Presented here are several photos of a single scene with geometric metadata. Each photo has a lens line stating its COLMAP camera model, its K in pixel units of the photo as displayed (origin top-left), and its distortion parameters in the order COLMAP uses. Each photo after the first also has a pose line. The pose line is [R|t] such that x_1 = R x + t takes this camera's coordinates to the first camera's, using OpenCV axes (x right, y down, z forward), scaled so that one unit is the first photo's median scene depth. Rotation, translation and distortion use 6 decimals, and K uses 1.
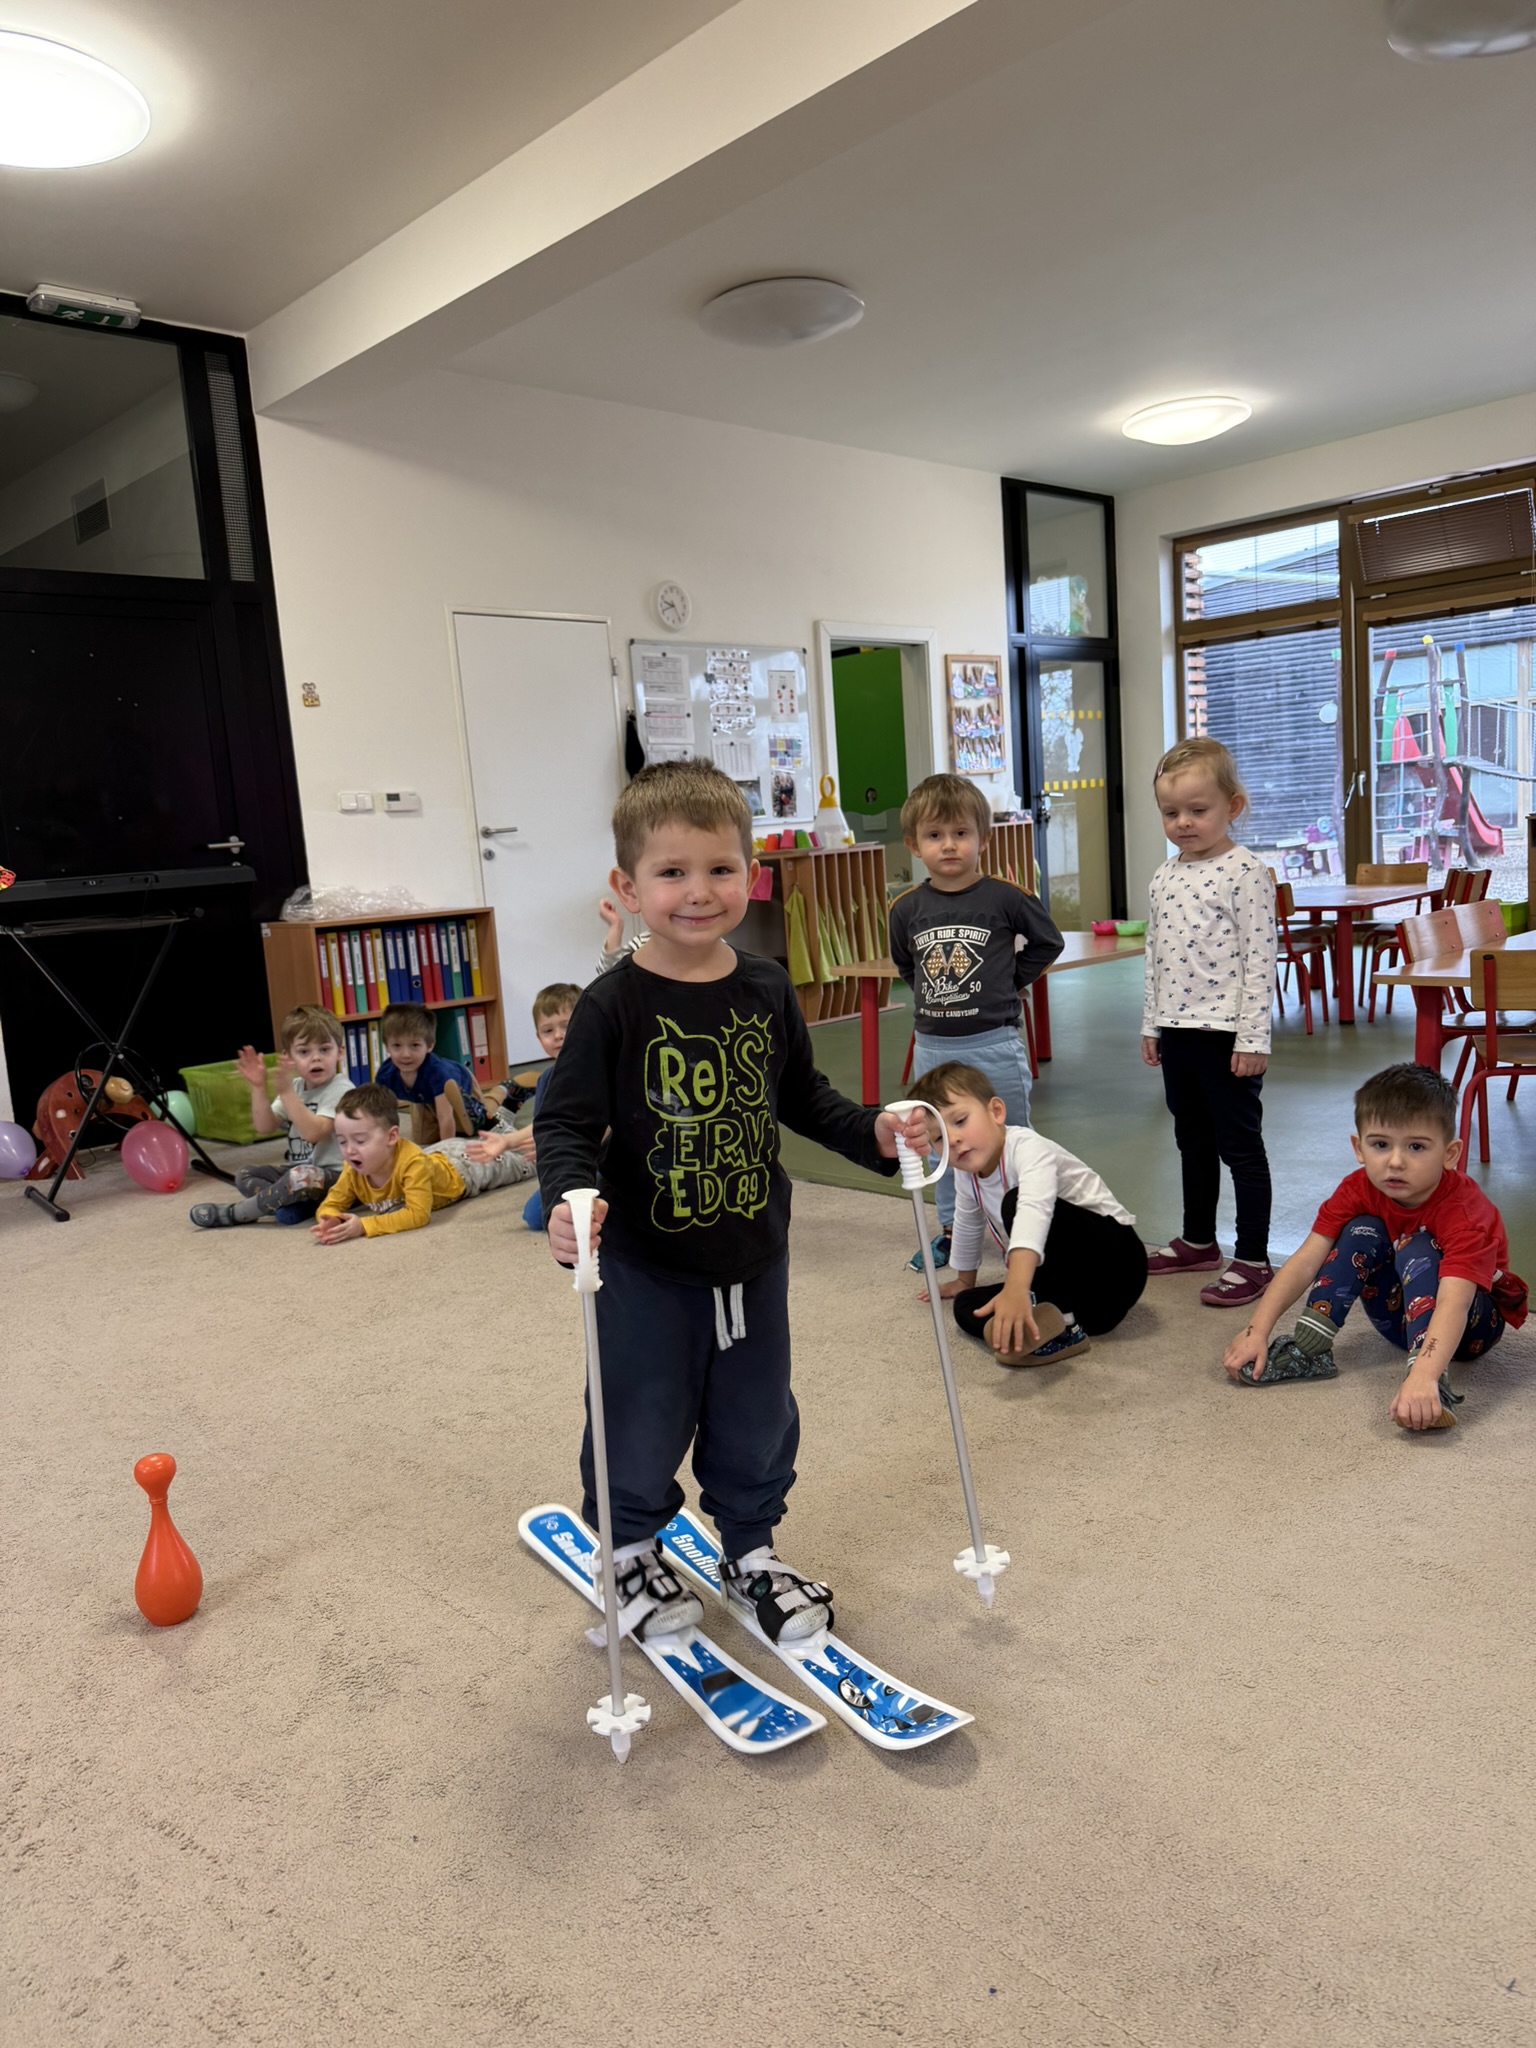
lens RADIAL K [[1439.2, 0, 771.1], [0, 1439.2, 1018.2], [0, 0, 1]] dist [0.182617, -0.365478]
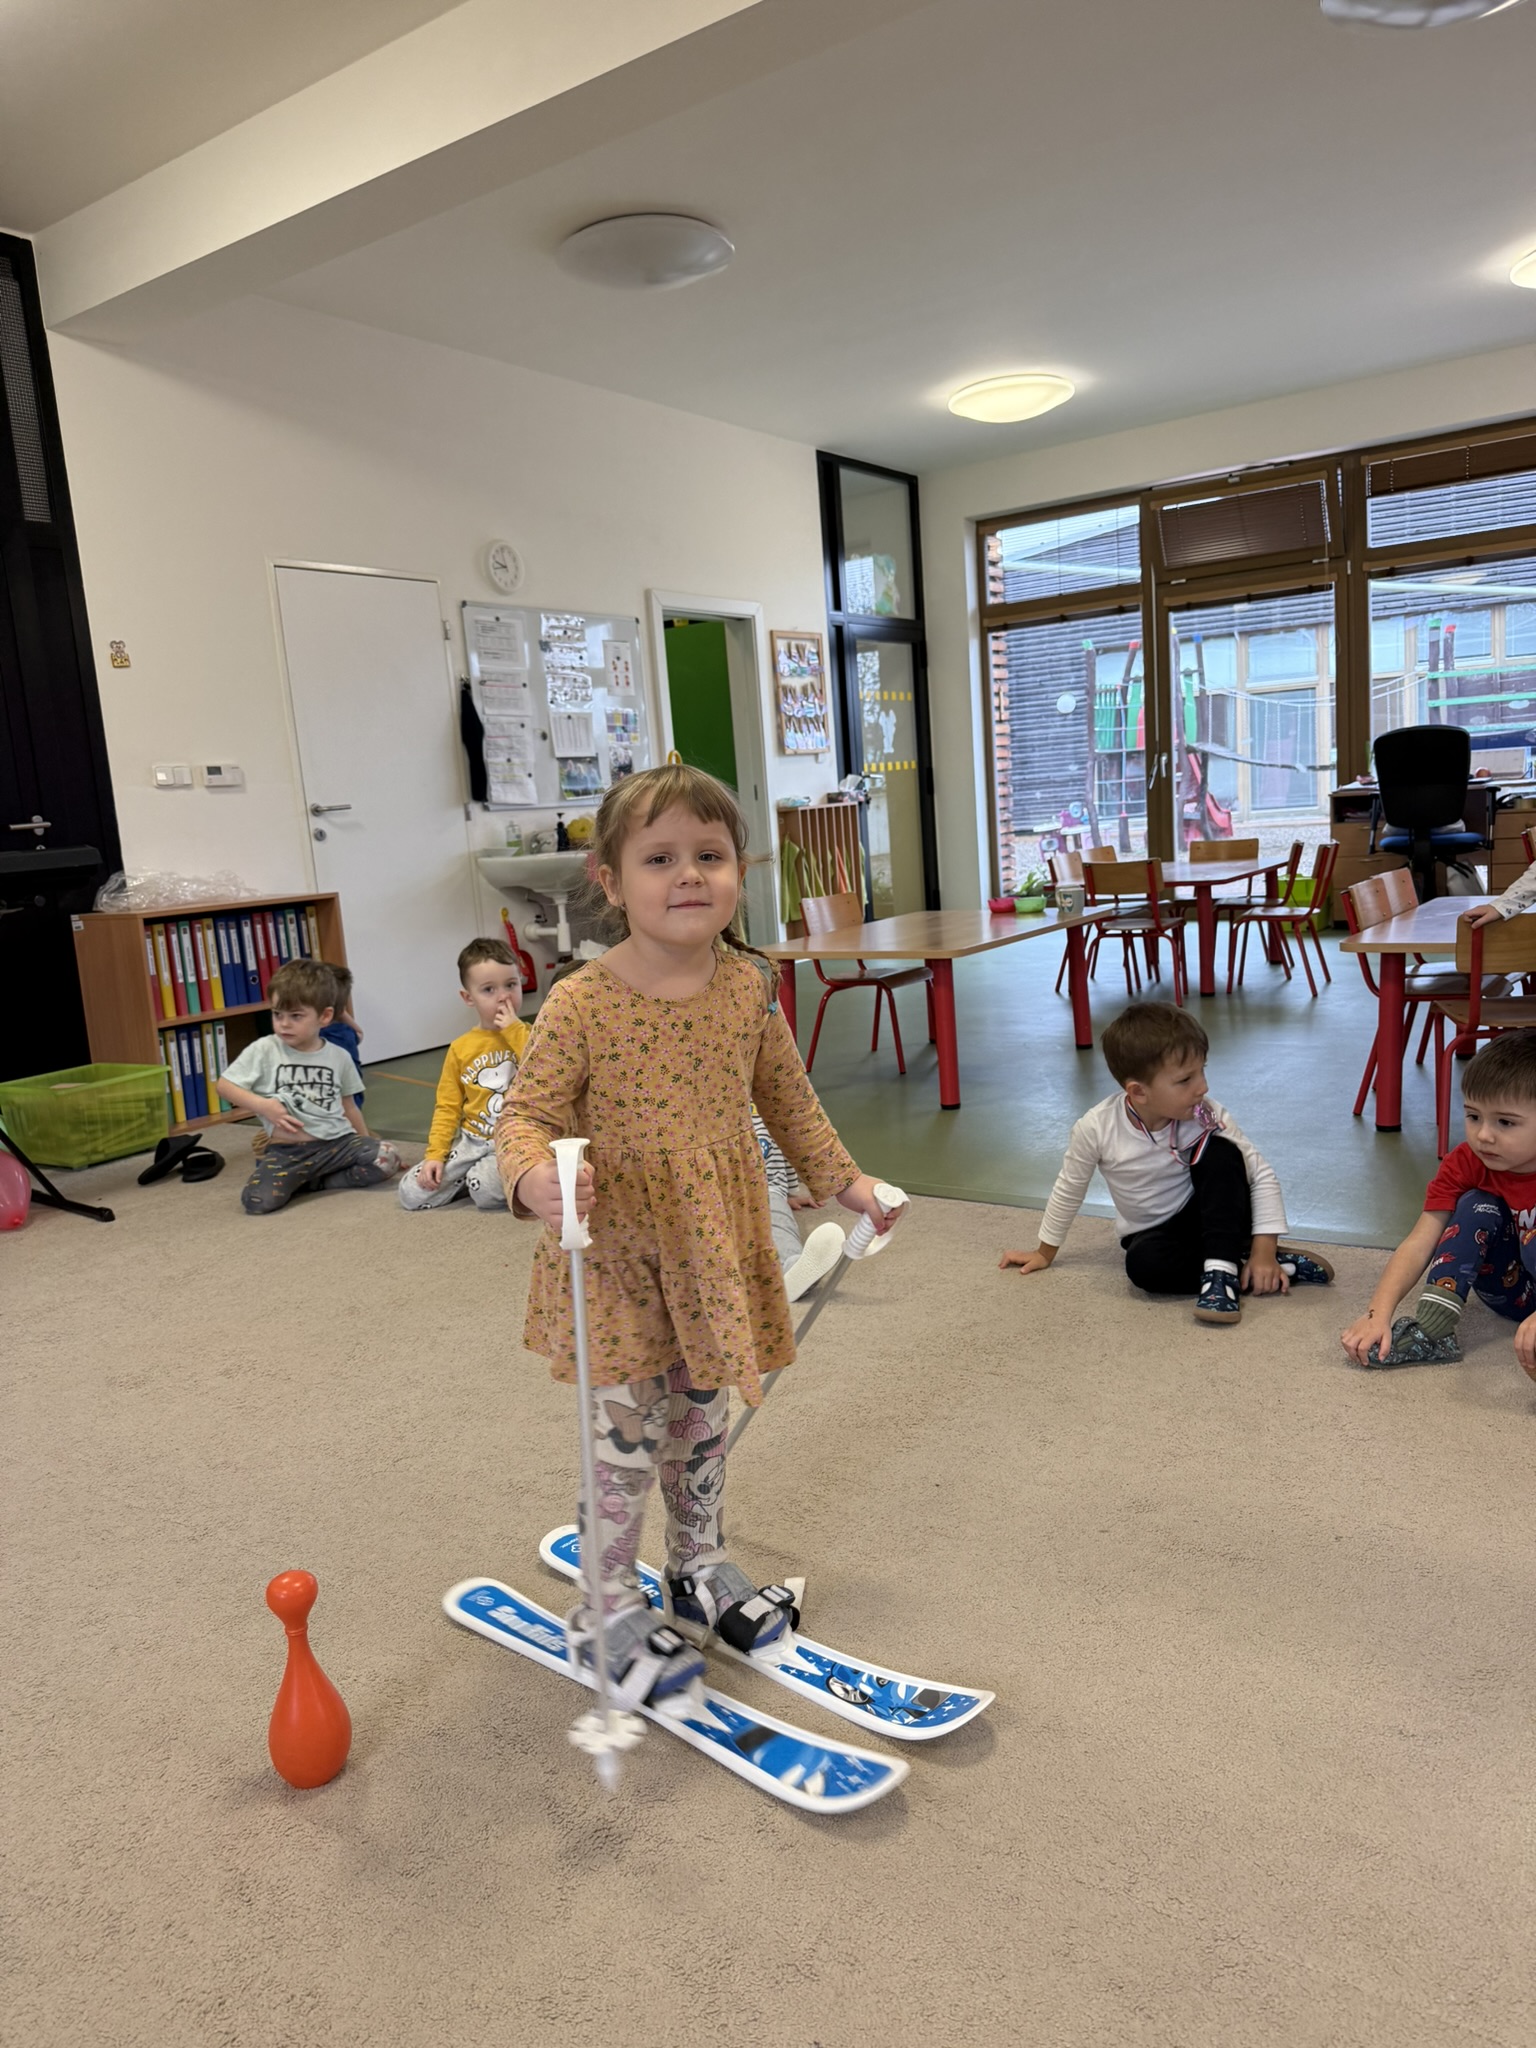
lens RADIAL K [[1433.0, 0, 772.6], [0, 1433.0, 1032.3], [0, 0, 1]] dist [0.169215, -0.340418]
pose [[0.981470, -0.032619, 0.188817, -0.082342], [0.029346, 0.999367, 0.020101, -0.000176], [-0.189353, -0.014188, 0.981807, 0.051276]]
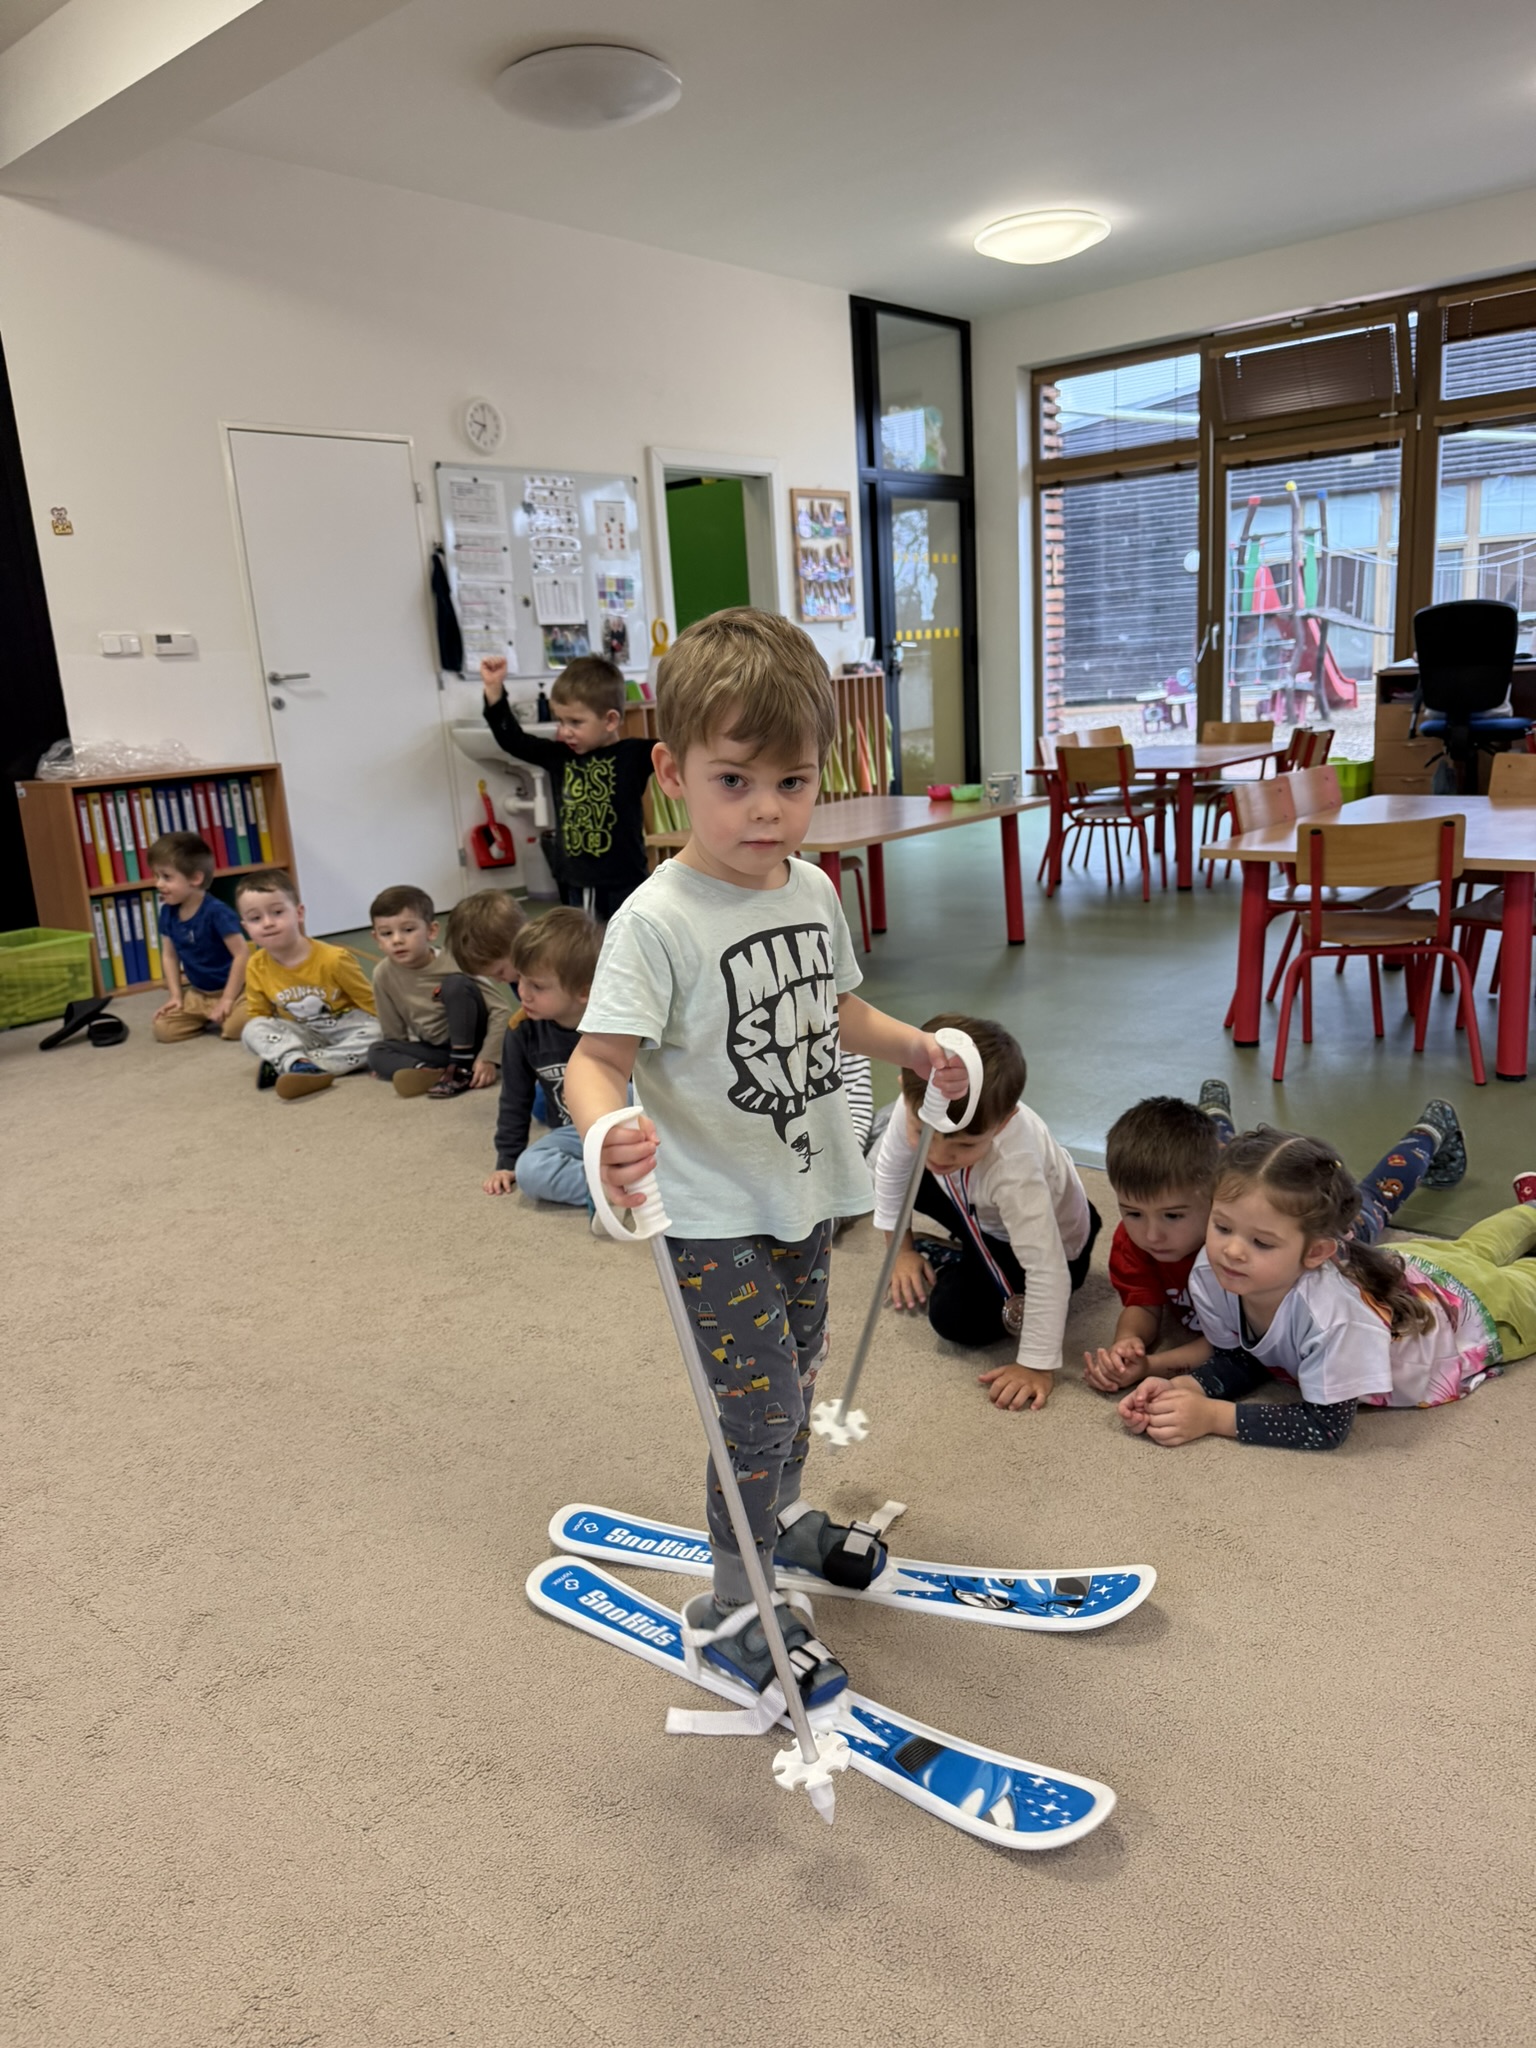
lens RADIAL K [[1447.1, 0, 775.7], [0, 1447.1, 1026.3], [0, 0, 1]] dist [0.088288, -0.153687]
pose [[0.996137, -0.011530, 0.087053, 0.028750], [0.002110, 0.994199, 0.107539, -0.009012], [-0.087788, -0.106940, 0.990382, 0.042983]]
